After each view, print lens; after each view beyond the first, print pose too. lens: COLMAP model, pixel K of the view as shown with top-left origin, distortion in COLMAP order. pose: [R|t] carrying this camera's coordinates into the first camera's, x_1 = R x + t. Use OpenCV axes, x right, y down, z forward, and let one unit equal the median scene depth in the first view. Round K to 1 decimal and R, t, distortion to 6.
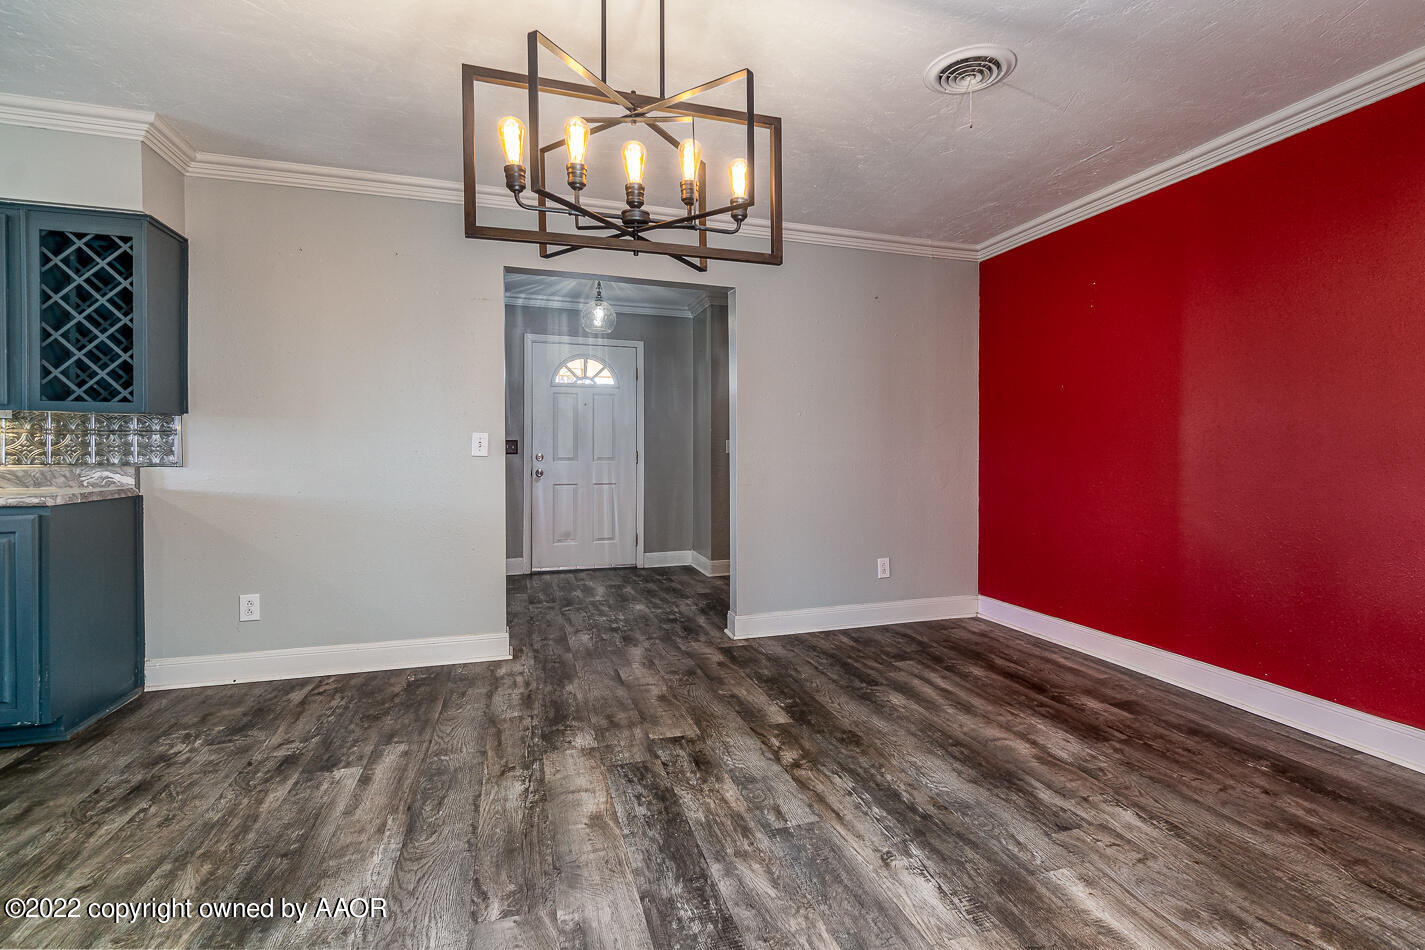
lens RADIAL K [[650.7, 0, 708.9], [0, 650.7, 468.4], [0, 0, 1]] dist [0.001658, 0.000049]
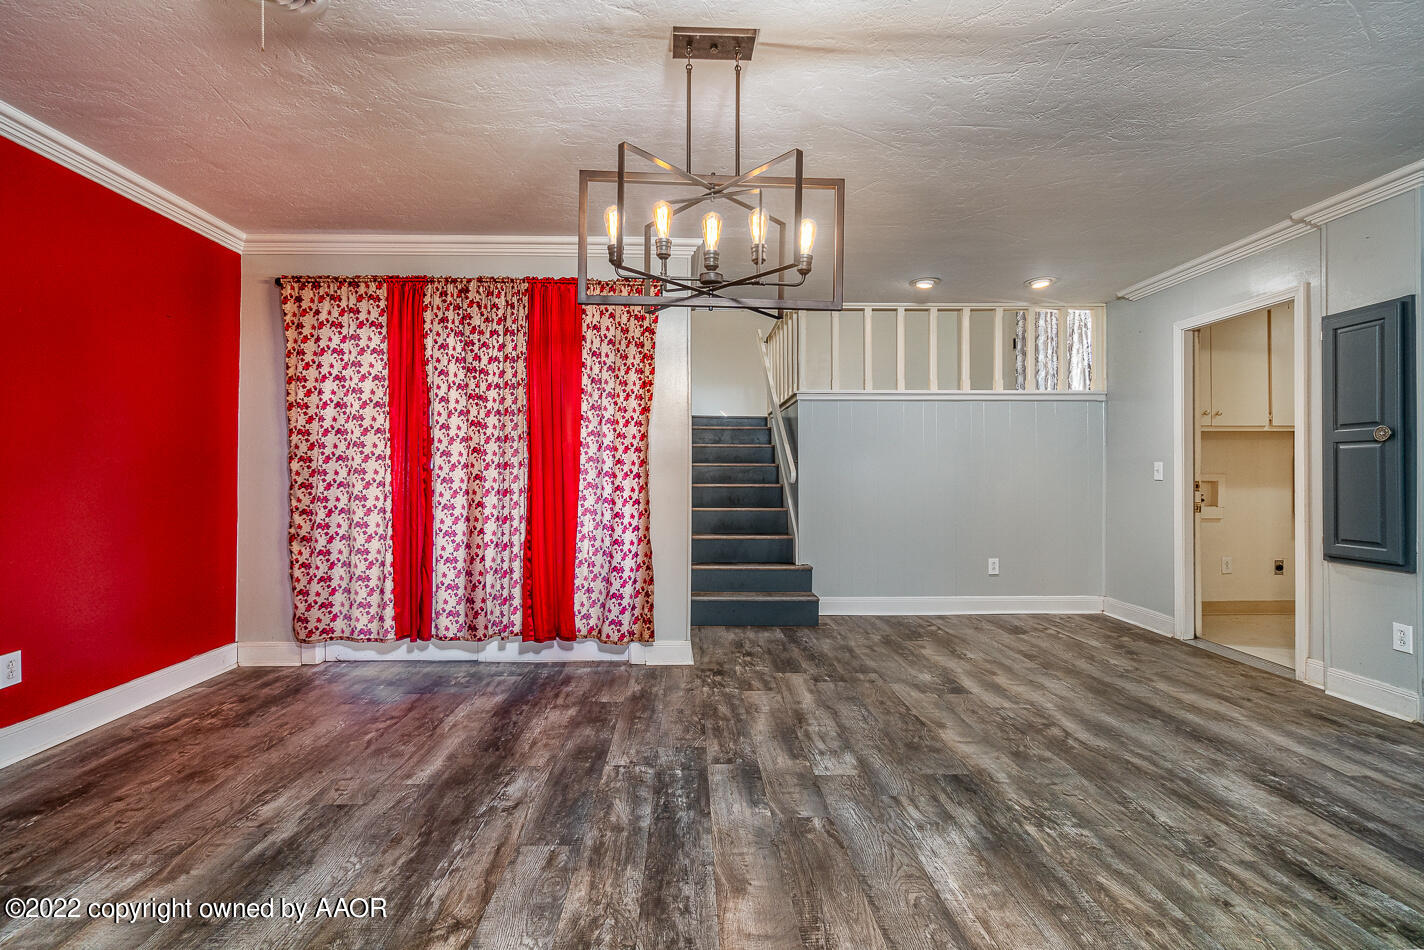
lens RADIAL K [[650.2, 0, 708.4], [0, 650.2, 468.4], [0, 0, 1]] dist [0.001658, 0.000049]
pose [[-0.968274, -0.001168, 0.249889, -0.358556], [0.003576, 0.999822, 0.018529, -0.062449], [-0.249866, 0.018835, -0.968097, 1.880898]]
